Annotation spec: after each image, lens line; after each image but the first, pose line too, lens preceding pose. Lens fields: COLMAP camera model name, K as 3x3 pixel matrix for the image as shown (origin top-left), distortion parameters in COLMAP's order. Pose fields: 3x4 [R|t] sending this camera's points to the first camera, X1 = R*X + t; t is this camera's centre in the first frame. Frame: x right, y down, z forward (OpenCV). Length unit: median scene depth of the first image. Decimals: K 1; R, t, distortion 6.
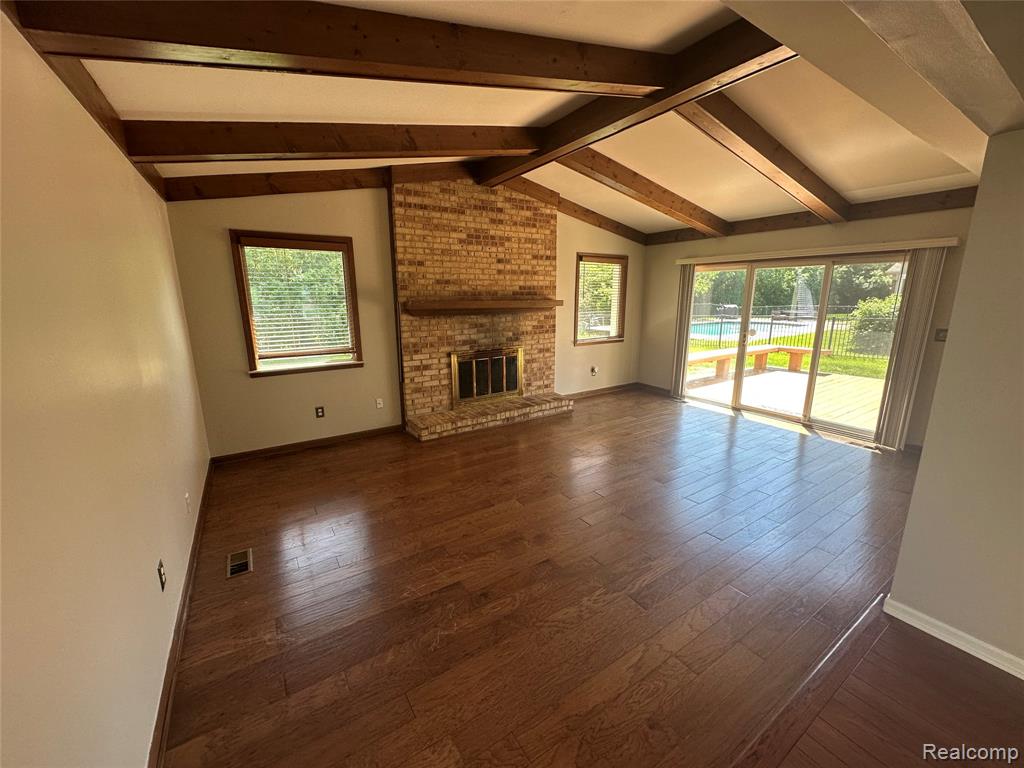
lens RADIAL K [[406.8, 0, 511.1], [0, 406.8, 383.3], [0, 0, 1]] dist [0.000111, -0.000258]
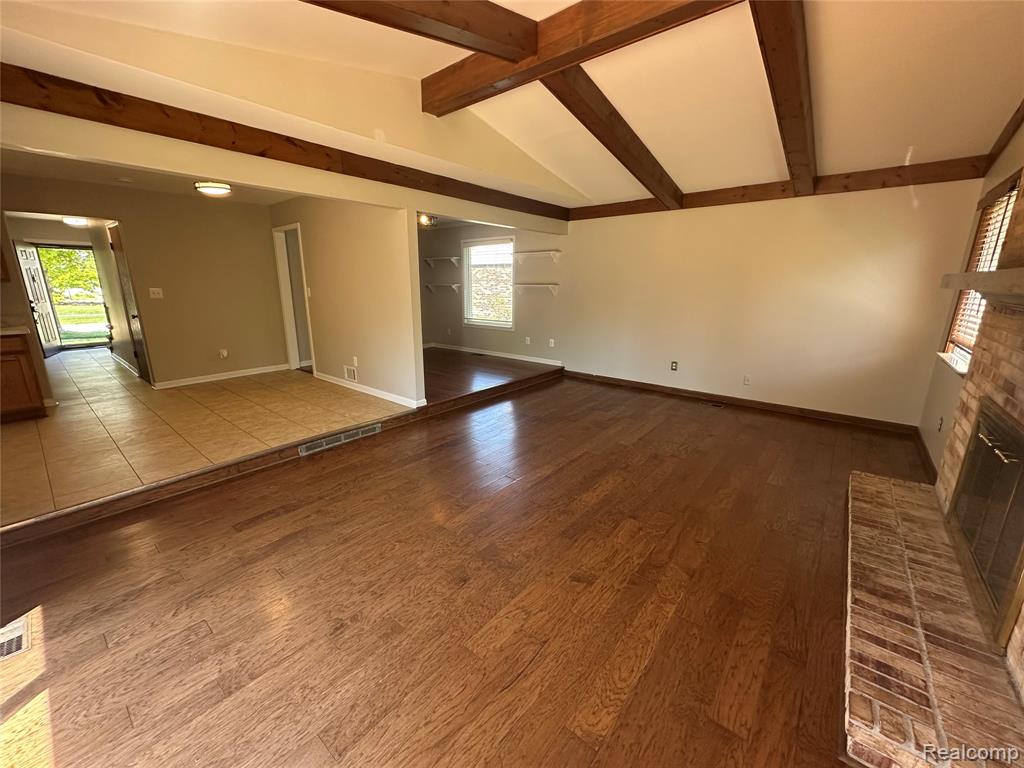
lens RADIAL K [[406.8, 0, 507.9], [0, 406.8, 384.2], [0, 0, 1]] dist [0.000111, -0.000258]
pose [[-0.955155, 0.070816, -0.287515, 0.413199], [-0.065168, 0.896900, 0.437406, -0.223510], [0.288847, 0.436527, -0.852063, 1.125970]]
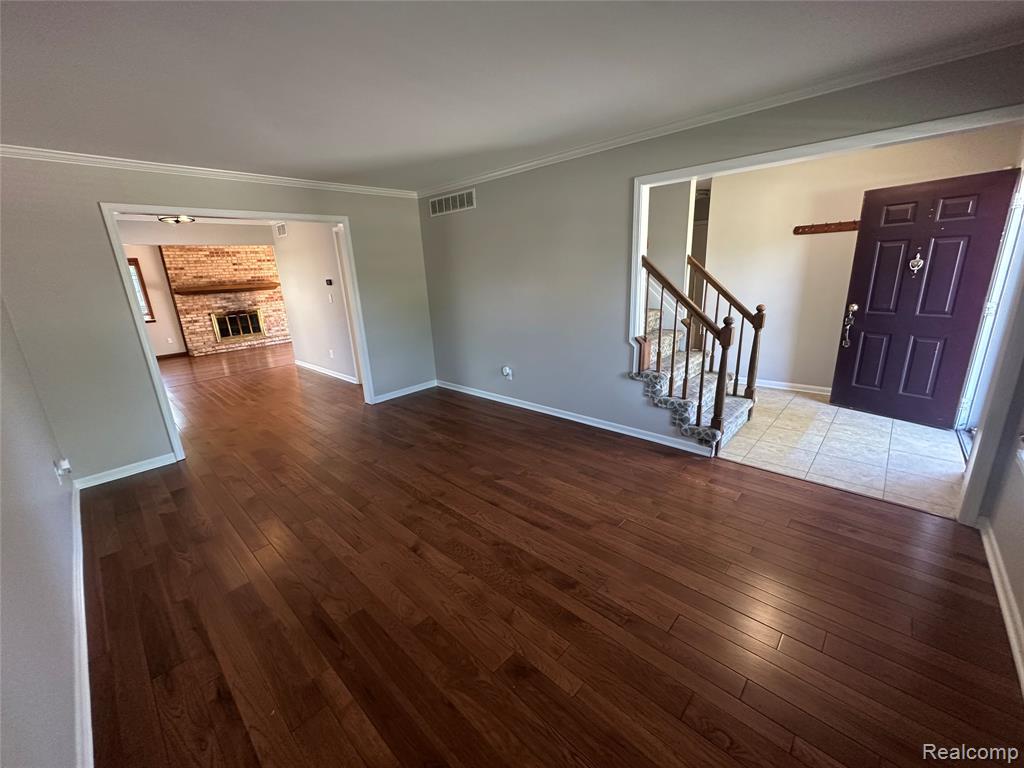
lens RADIAL K [[406.8, 0, 511.4], [0, 406.8, 383.5], [0, 0, 1]] dist [0.000111, -0.000258]
pose [[0.969754, -0.105736, 0.219995, 0.746378], [0.093399, 0.993454, 0.065773, 0.252221], [-0.225509, -0.043236, 0.973281, -1.176453]]
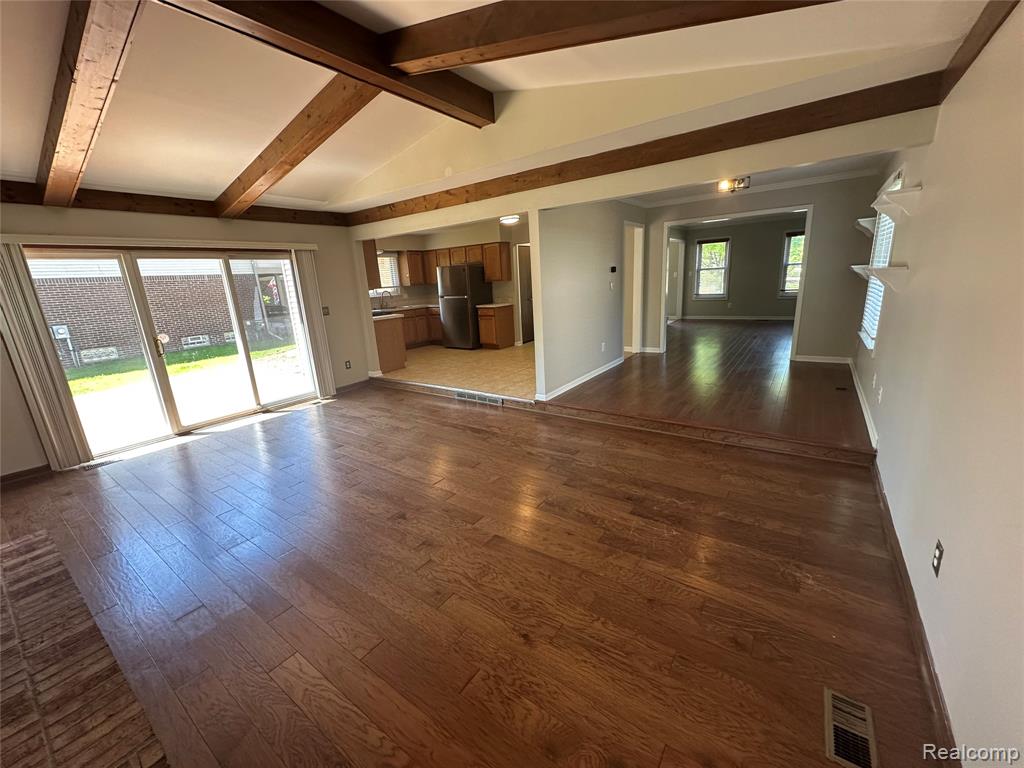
lens RADIAL K [[406.8, 0, 510.8], [0, 406.8, 385.7], [0, 0, 1]] dist [0.000111, -0.000258]
pose [[-0.360840, -0.214363, 0.907658, -0.421083], [0.256901, 0.912729, 0.317692, -0.122146], [-0.896547, 0.347814, -0.274279, 0.653777]]
